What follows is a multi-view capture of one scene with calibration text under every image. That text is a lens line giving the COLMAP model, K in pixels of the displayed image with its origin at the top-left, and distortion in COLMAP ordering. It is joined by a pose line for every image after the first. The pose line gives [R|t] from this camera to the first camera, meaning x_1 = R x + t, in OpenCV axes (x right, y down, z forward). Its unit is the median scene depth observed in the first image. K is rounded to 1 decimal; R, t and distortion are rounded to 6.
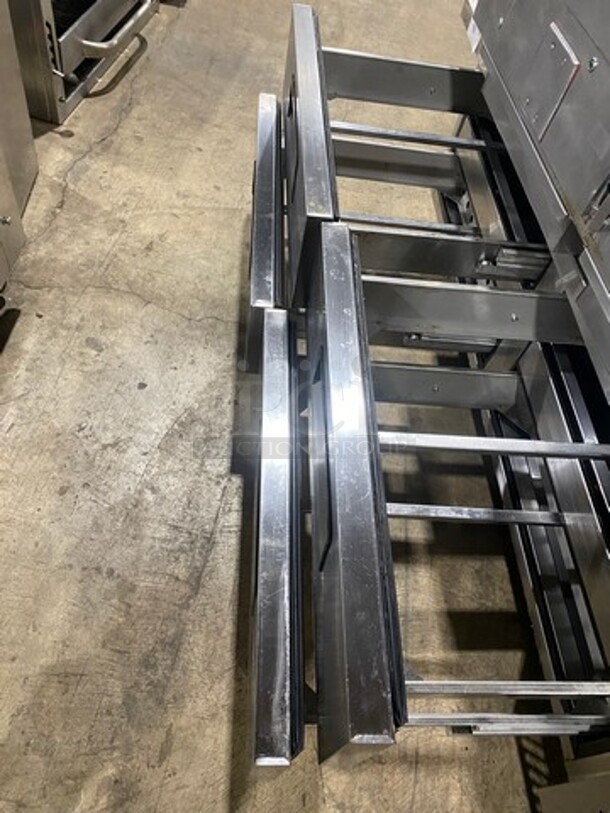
lens RADIAL K [[619.6, 0, 310.0], [0, 619.6, 413.9], [0, 0, 1]] dist [0.020101, -0.022023]
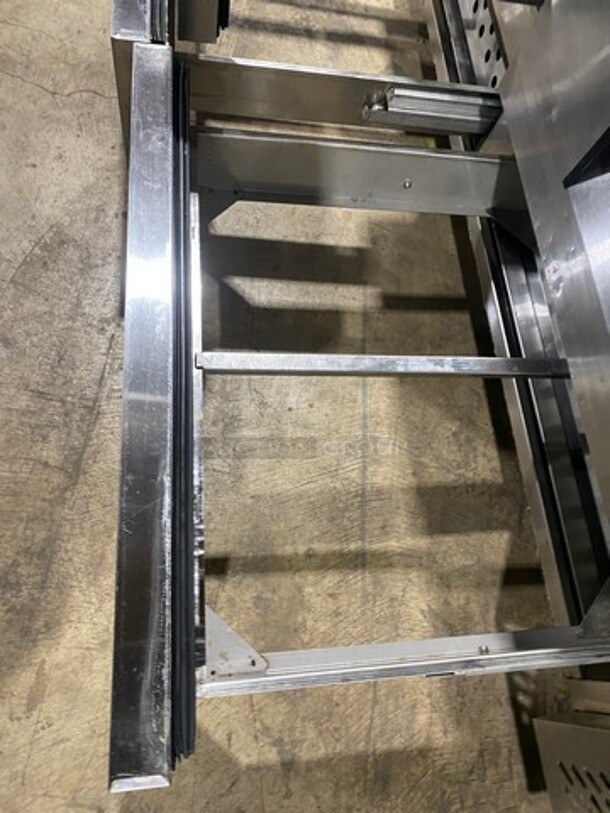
lens RADIAL K [[619.6, 0, 308.2], [0, 619.6, 402.2], [0, 0, 1]] dist [0.020101, -0.022023]
pose [[0.998170, -0.032449, 0.051022, 0.054754], [0.019851, 0.972896, 0.230388, 0.036211], [-0.057115, -0.228954, 0.971760, 0.306449]]
